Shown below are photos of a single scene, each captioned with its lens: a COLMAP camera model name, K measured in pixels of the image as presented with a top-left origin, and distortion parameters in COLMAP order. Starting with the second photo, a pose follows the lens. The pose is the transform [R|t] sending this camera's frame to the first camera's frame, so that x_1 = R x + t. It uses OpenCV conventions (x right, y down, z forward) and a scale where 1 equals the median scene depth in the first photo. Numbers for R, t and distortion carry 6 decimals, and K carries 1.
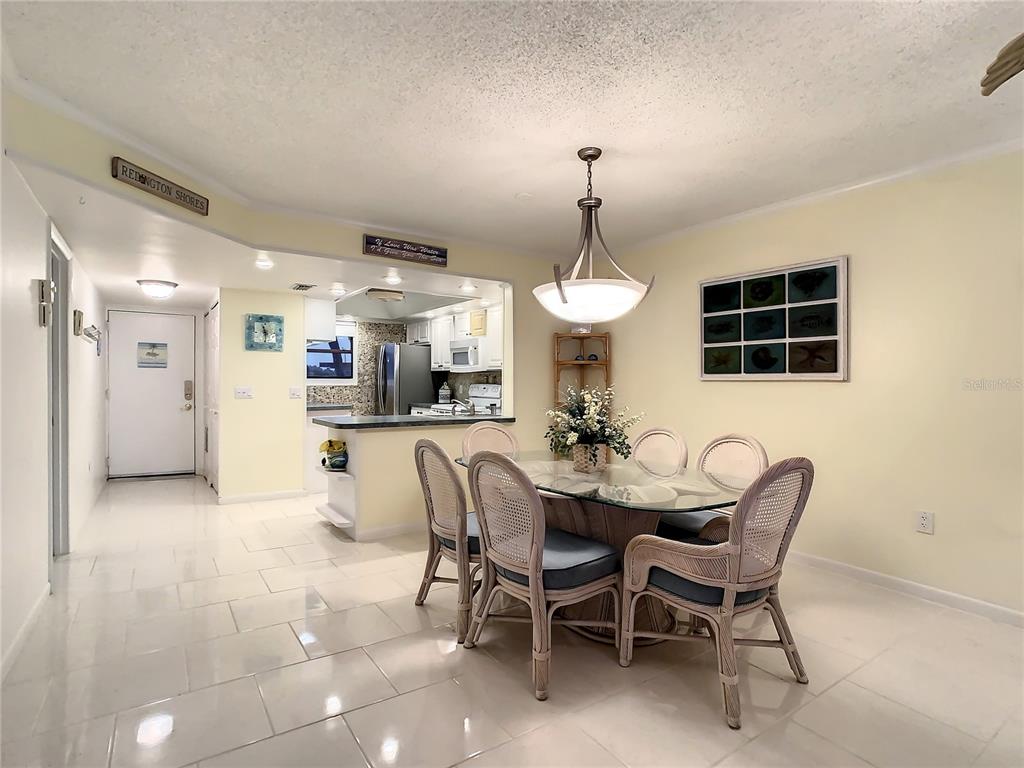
lens RADIAL K [[541.0, 0, 512.0], [0, 541.0, 384.0], [0, 0, 1]] dist [-0.010951, -0.000290]
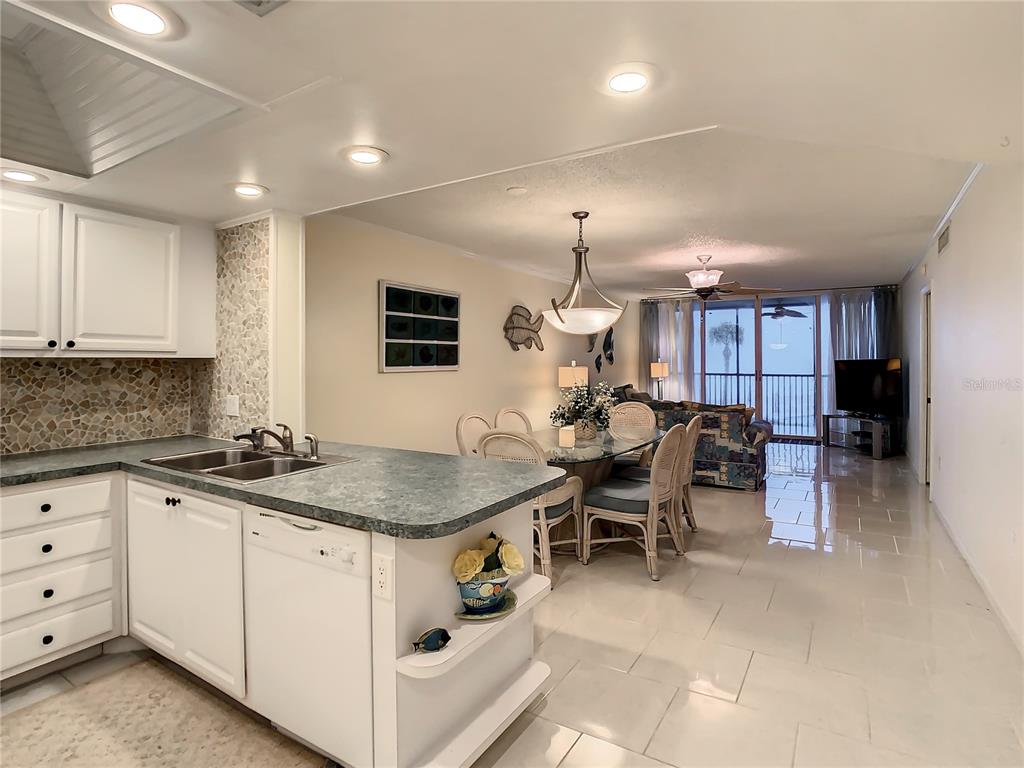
lens RADIAL K [[583.6, 0, 508.3], [0, 583.6, 356.8], [0, 0, 1]] dist [-0.039513, 0.000354]
pose [[-0.444674, 0.002966, 0.895688, -0.600462], [0.007791, 0.999969, 0.000557, -0.027428], [-0.895659, 0.007226, -0.444683, 0.972474]]
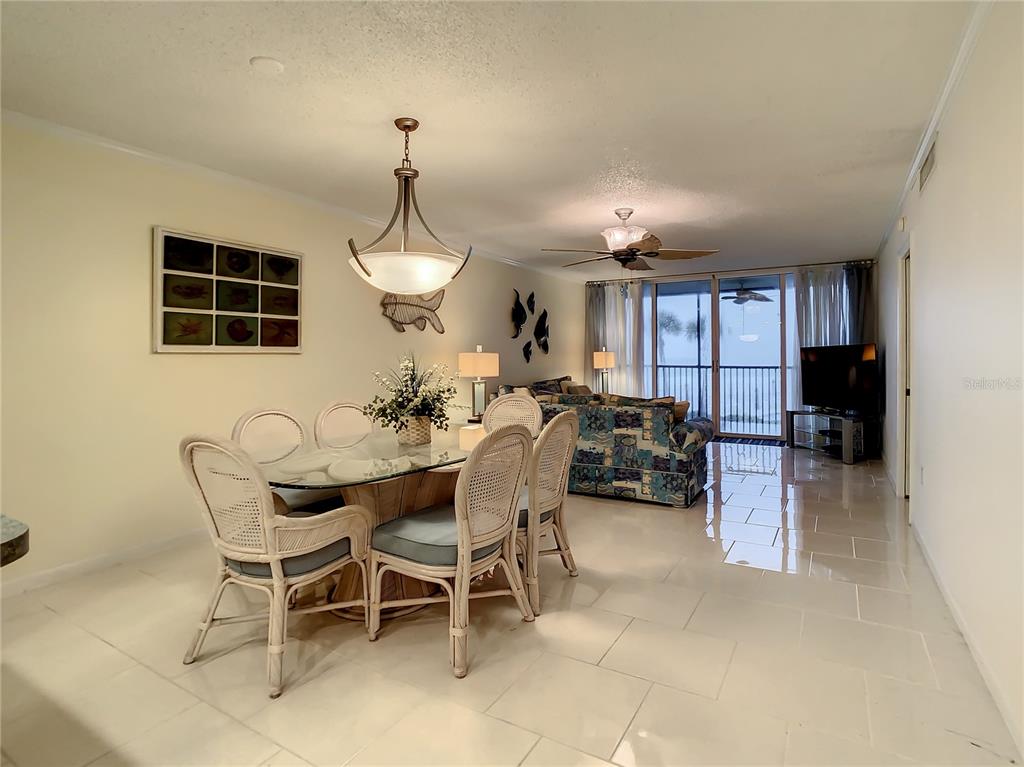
lens RADIAL K [[567.9, 0, 510.9], [0, 567.9, 355.7], [0, 0, 1]] dist [-0.026732, -0.003269]
pose [[-0.456534, 0.003072, 0.889701, -0.459513], [0.008750, 0.999961, 0.001037, 0.001441], [-0.889663, 0.008258, -0.456543, 0.690337]]
